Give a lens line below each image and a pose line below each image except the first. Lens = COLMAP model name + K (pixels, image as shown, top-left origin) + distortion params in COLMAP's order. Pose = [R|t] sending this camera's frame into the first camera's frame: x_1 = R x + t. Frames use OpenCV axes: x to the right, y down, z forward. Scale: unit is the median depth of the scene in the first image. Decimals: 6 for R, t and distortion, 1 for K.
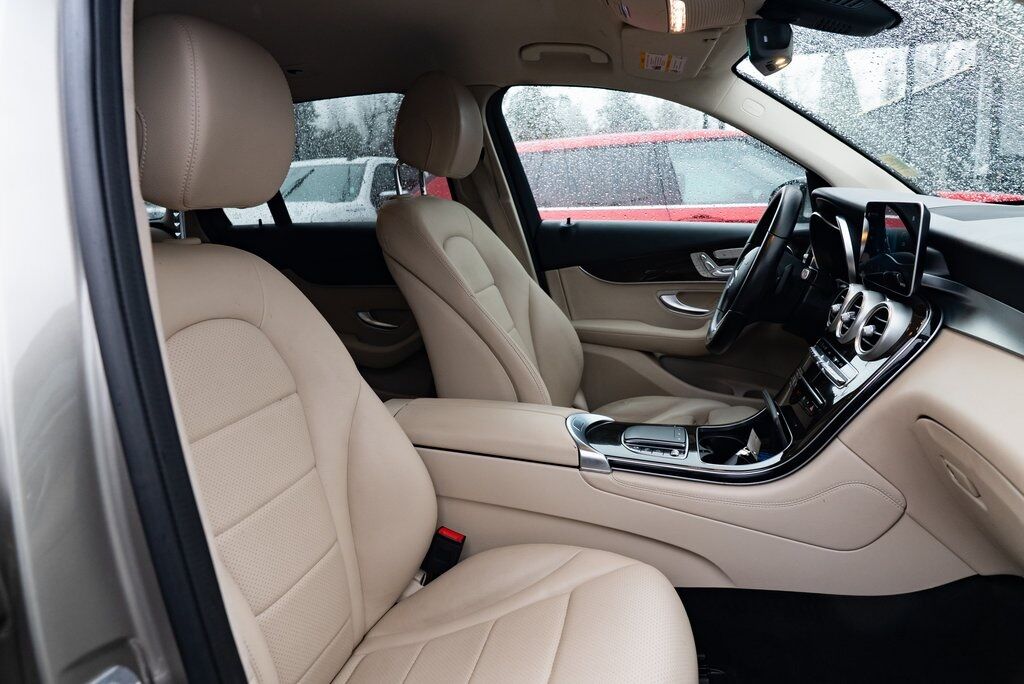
lens RADIAL K [[697.7, 0, 512.0], [0, 697.7, 342.0], [0, 0, 1]] dist [-0.034604, 0.019471]
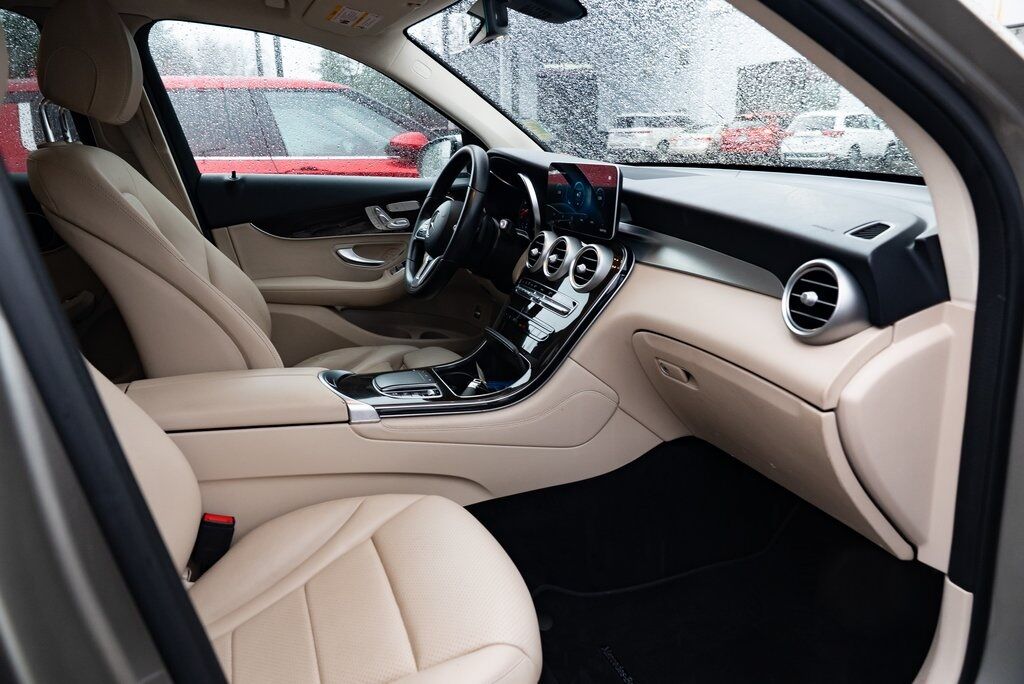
lens RADIAL K [[697.7, 0, 512.0], [0, 697.7, 342.0], [0, 0, 1]] dist [-0.034604, 0.019471]
pose [[0.822944, -0.121864, 0.554898, -0.189413], [0.083547, 0.992063, 0.093967, -0.008670], [-0.561946, -0.030969, 0.826594, 0.019019]]
